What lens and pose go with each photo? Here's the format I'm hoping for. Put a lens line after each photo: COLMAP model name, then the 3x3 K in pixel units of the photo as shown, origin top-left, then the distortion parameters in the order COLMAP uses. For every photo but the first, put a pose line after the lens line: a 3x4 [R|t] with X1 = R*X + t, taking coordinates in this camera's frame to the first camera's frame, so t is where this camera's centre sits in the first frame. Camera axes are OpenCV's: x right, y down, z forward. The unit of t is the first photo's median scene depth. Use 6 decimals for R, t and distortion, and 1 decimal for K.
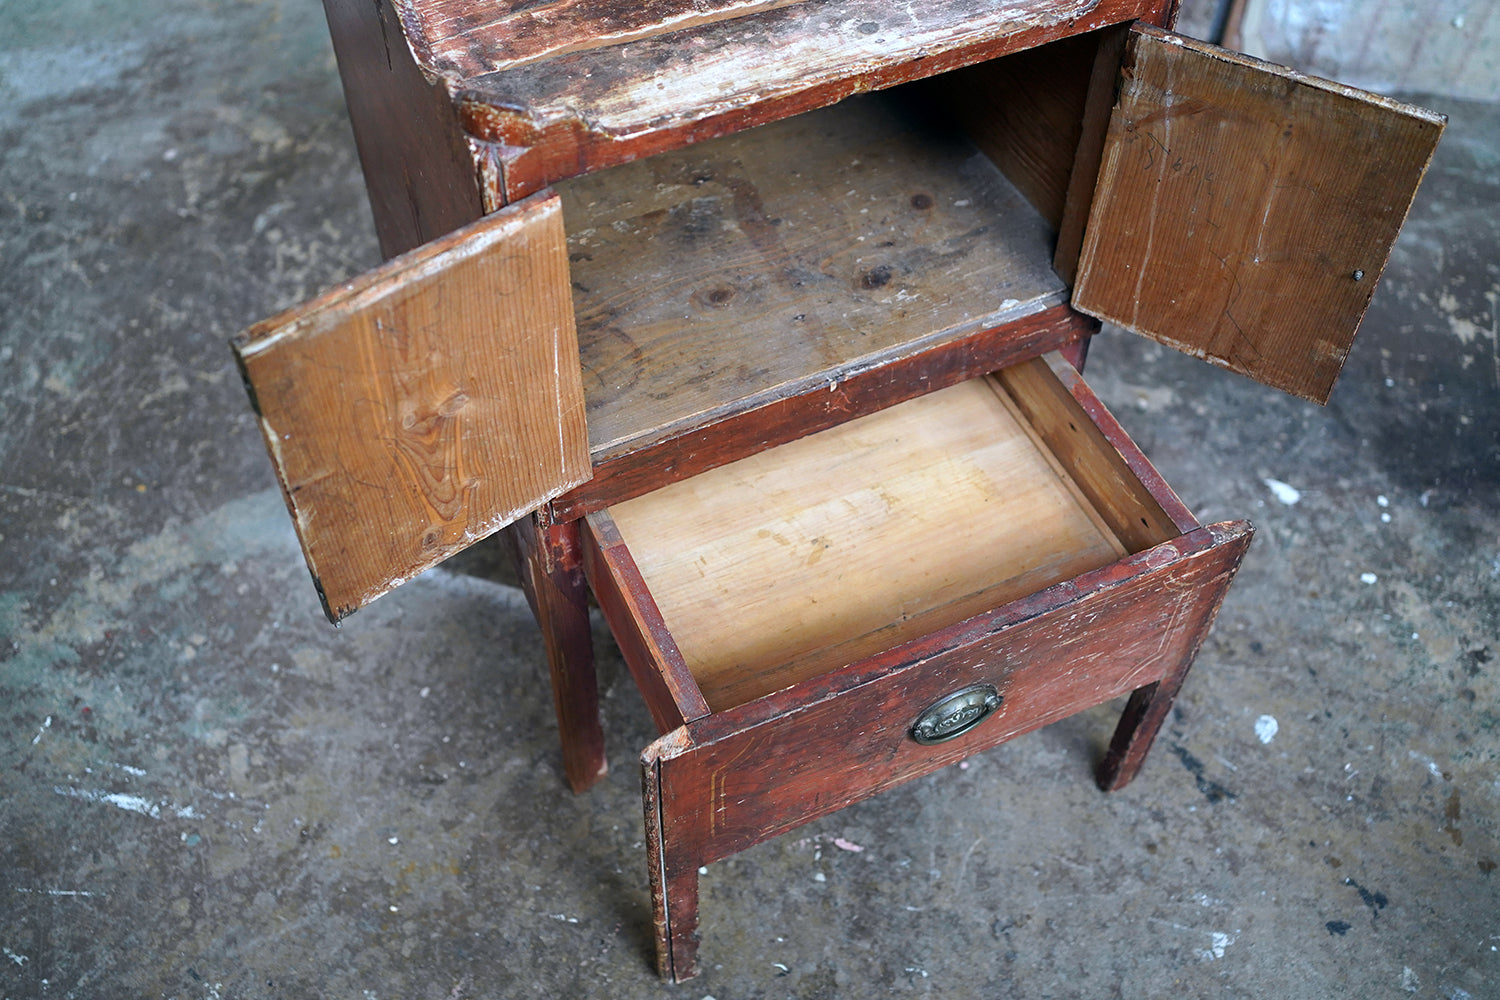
lens RADIAL K [[1512.9, 0, 749.8], [0, 1512.9, 494.0], [0, 0, 1]] dist [0.010203, 0.000000]
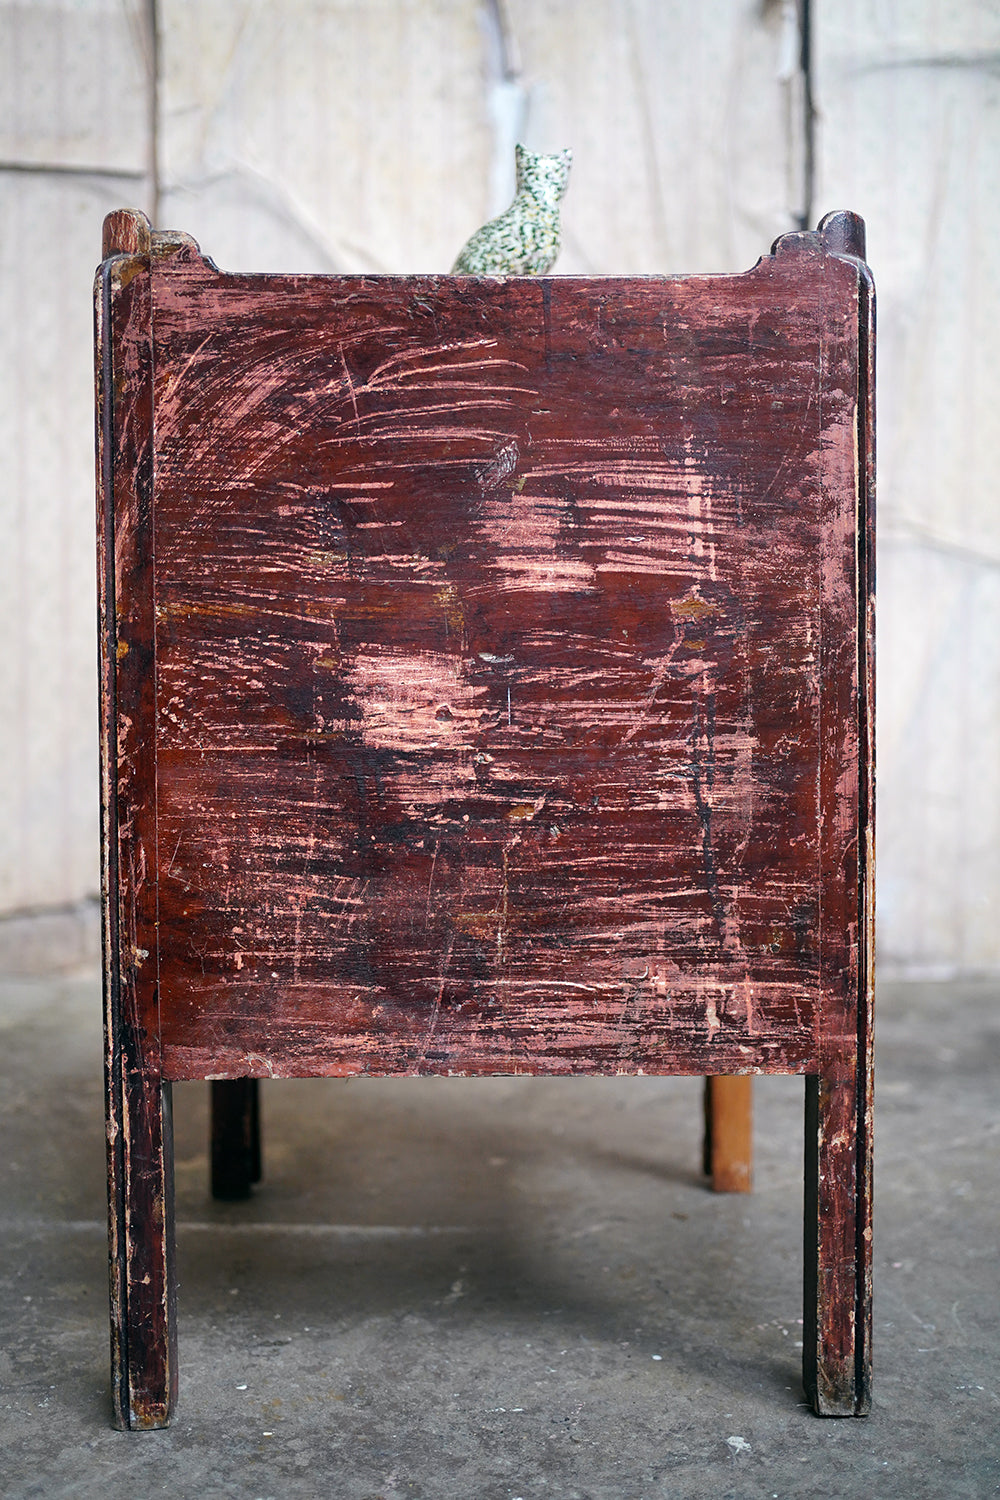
lens RADIAL K [[1512.9, 0, 509.5], [0, 1512.9, 739.5], [0, 0, 1]] dist [0.010203, 0.000000]
pose [[0.966920, -0.011253, 0.254832, -0.292926], [0.195700, 0.673500, -0.712811, 0.563844], [-0.163609, 0.739102, 0.653422, 0.269303]]
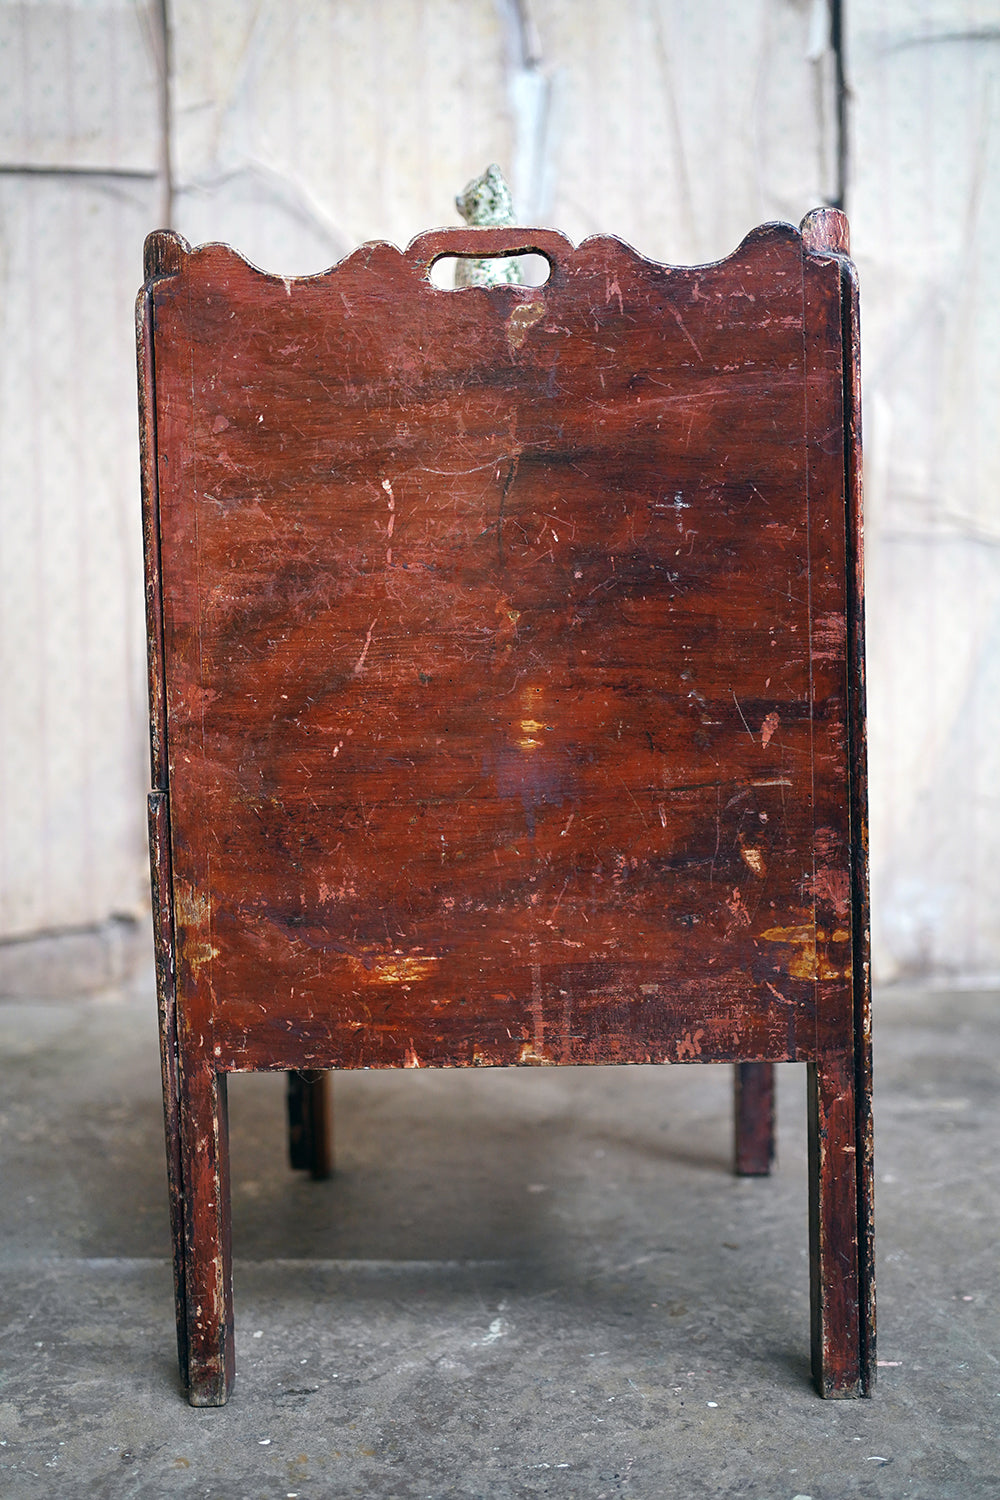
lens RADIAL K [[1512.9, 0, 509.8], [0, 1512.9, 747.5], [0, 0, 1]] dist [0.010203, 0.000000]
pose [[0.971793, -0.027169, 0.234266, -0.278975], [0.192149, 0.667159, -0.719707, 0.529890], [-0.136739, 0.744420, 0.653561, 0.309514]]
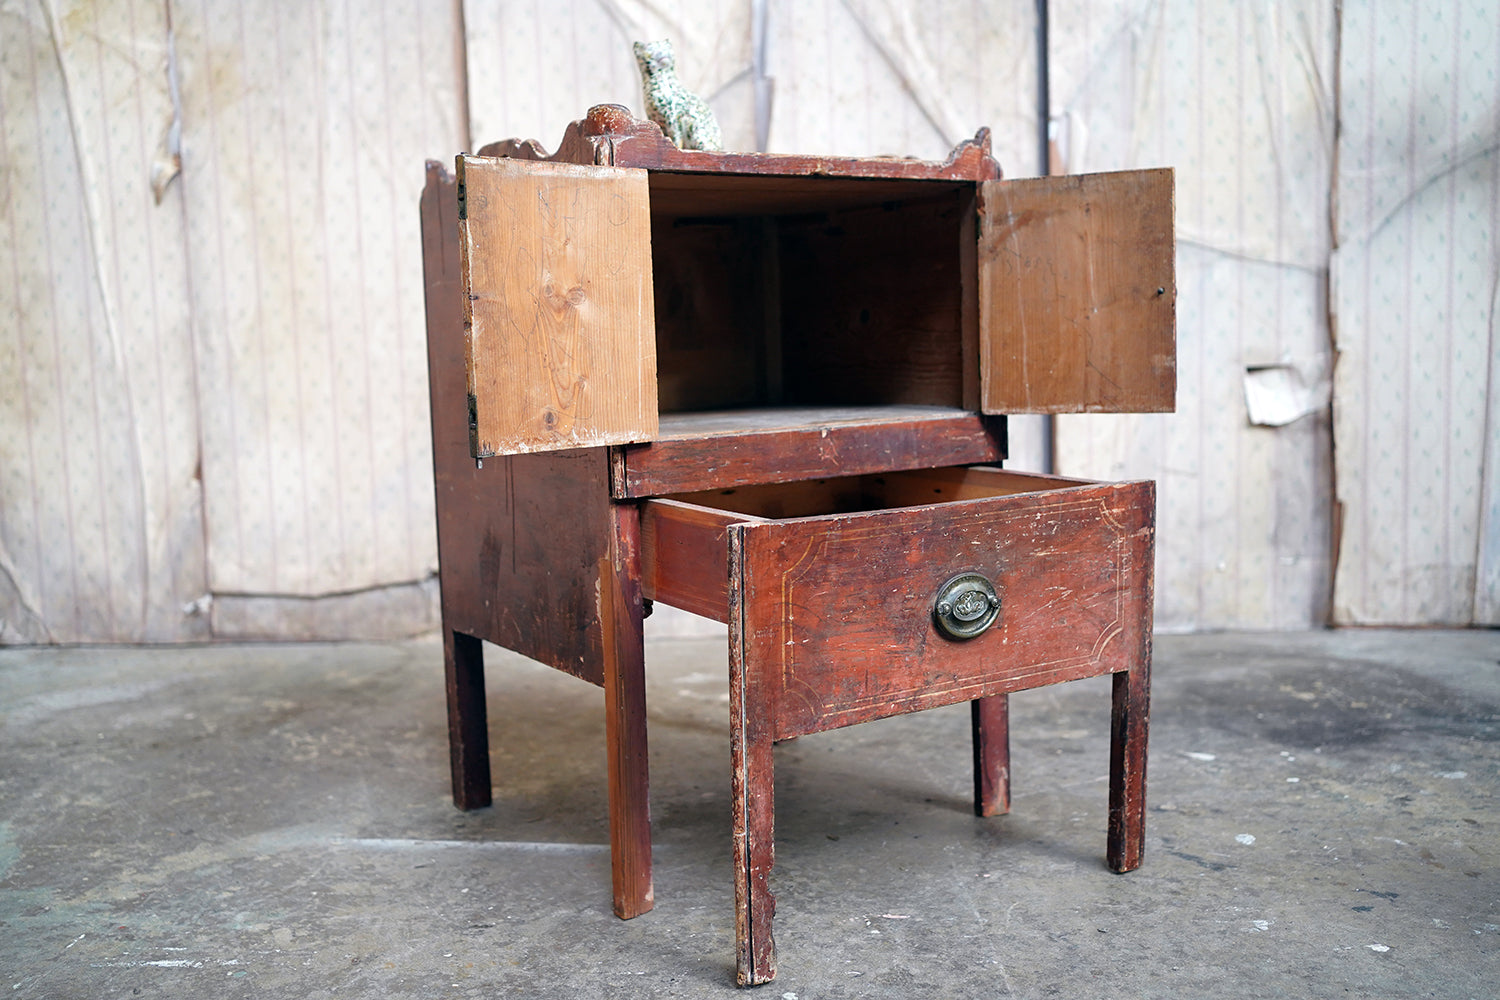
lens RADIAL K [[1512.9, 0, 765.6], [0, 1512.9, 492.6], [0, 0, 1]] dist [0.010203, 0.000000]
pose [[0.989300, -0.051091, 0.136658, -0.149006], [0.131457, 0.718451, -0.683042, 0.716594], [-0.063285, 0.693698, 0.717480, 0.061212]]
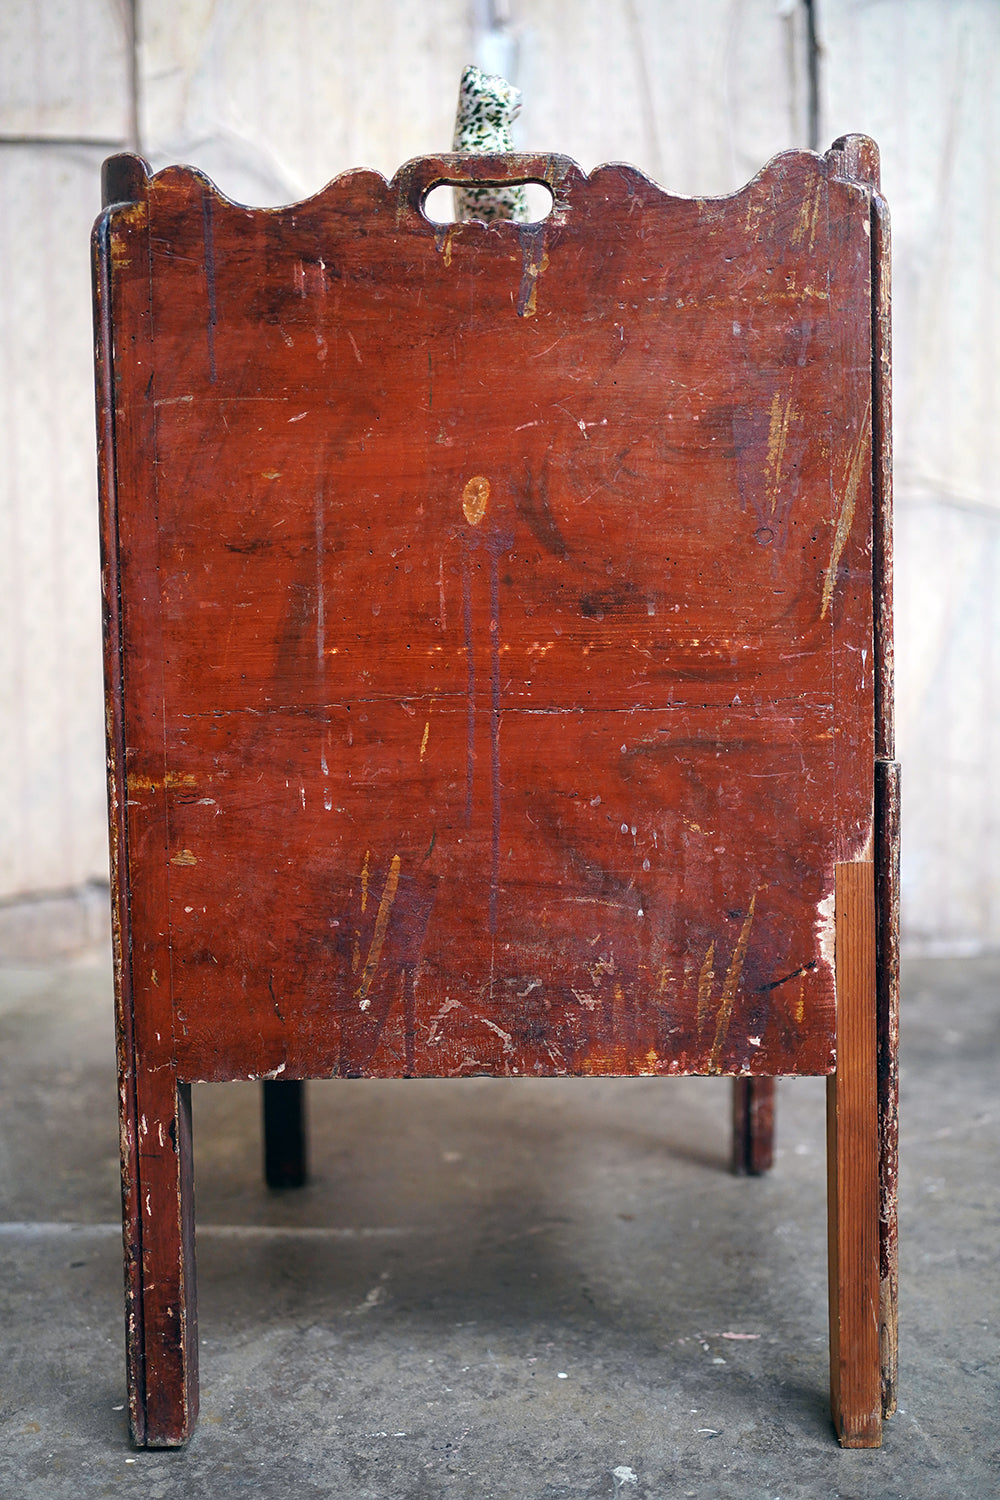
lens RADIAL K [[1512.9, 0, 520.6], [0, 1512.9, 741.9], [0, 0, 1]] dist [0.010203, 0.000000]
pose [[0.978819, -0.034410, 0.201814, -0.184438], [0.169986, 0.685977, -0.707488, 0.543220], [-0.114095, 0.726809, 0.677297, 0.282366]]
